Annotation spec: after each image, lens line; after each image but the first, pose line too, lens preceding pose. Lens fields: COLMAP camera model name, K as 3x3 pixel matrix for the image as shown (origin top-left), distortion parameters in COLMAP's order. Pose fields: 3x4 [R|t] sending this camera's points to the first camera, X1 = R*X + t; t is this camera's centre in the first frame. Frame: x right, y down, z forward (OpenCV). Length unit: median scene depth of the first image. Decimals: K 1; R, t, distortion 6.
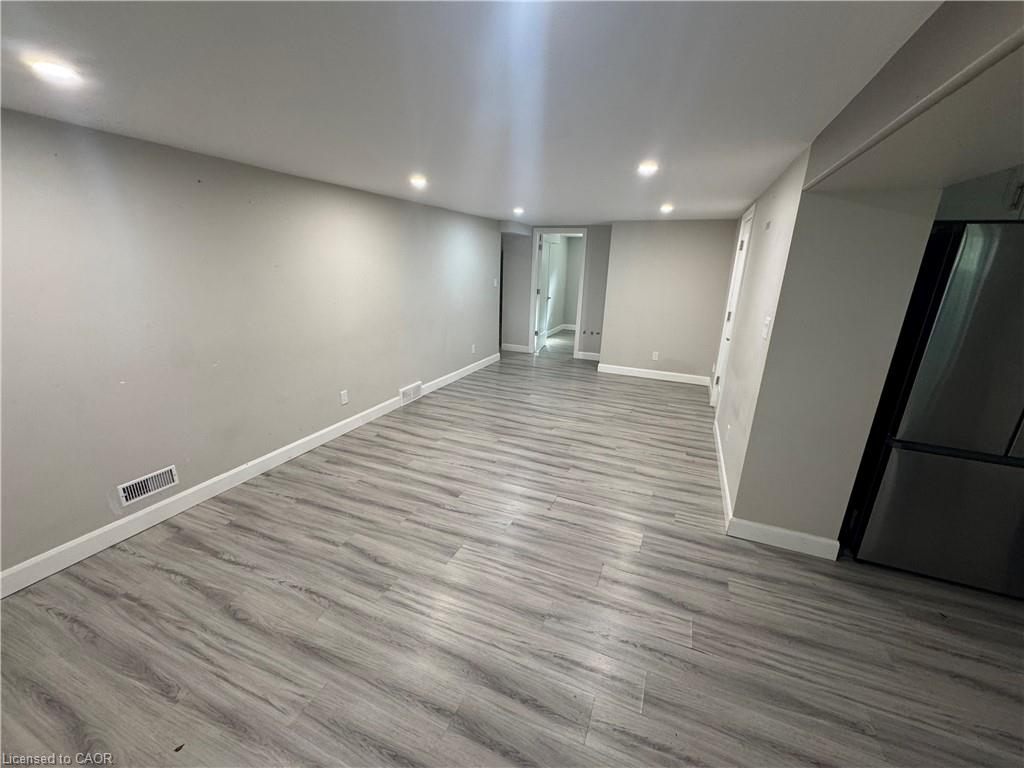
lens RADIAL K [[409.0, 0, 512.0], [0, 409.0, 384.0], [0, 0, 1]] dist [0.000574, -0.000015]
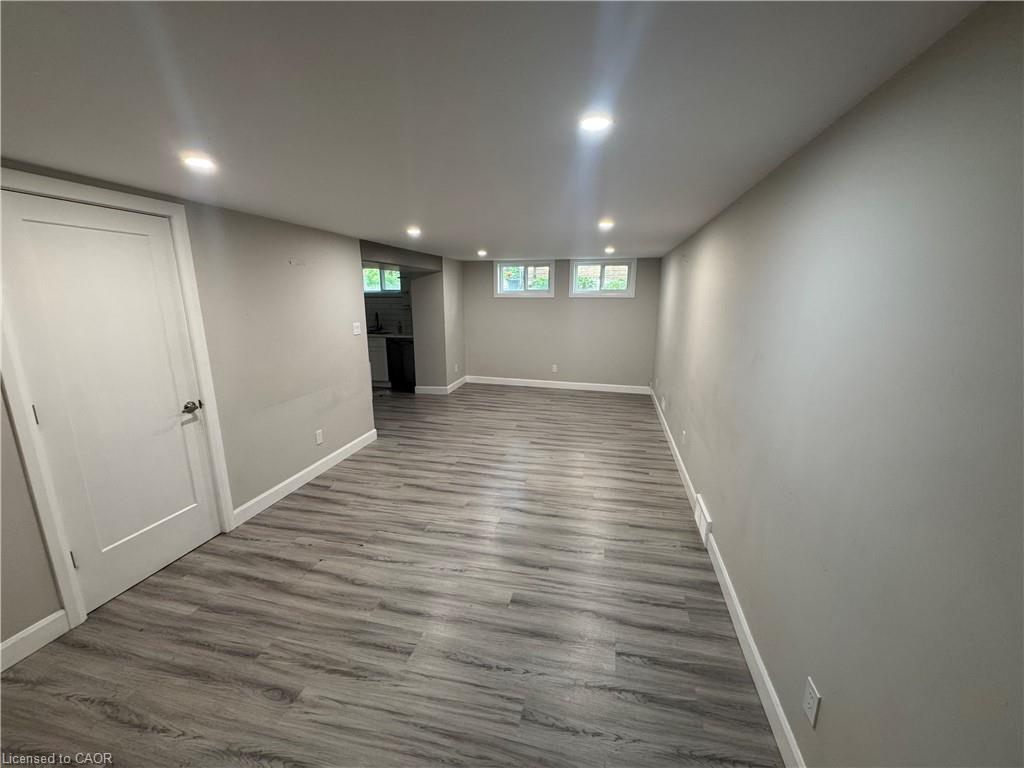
lens RADIAL K [[409.0, 0, 512.0], [0, 409.0, 384.0], [0, 0, 1]] dist [0.000574, -0.000015]
pose [[-0.985382, 0.009083, -0.170119, 0.161542], [-0.075145, 0.873012, 0.481875, -0.528745], [0.152893, 0.487615, -0.859567, 1.742063]]
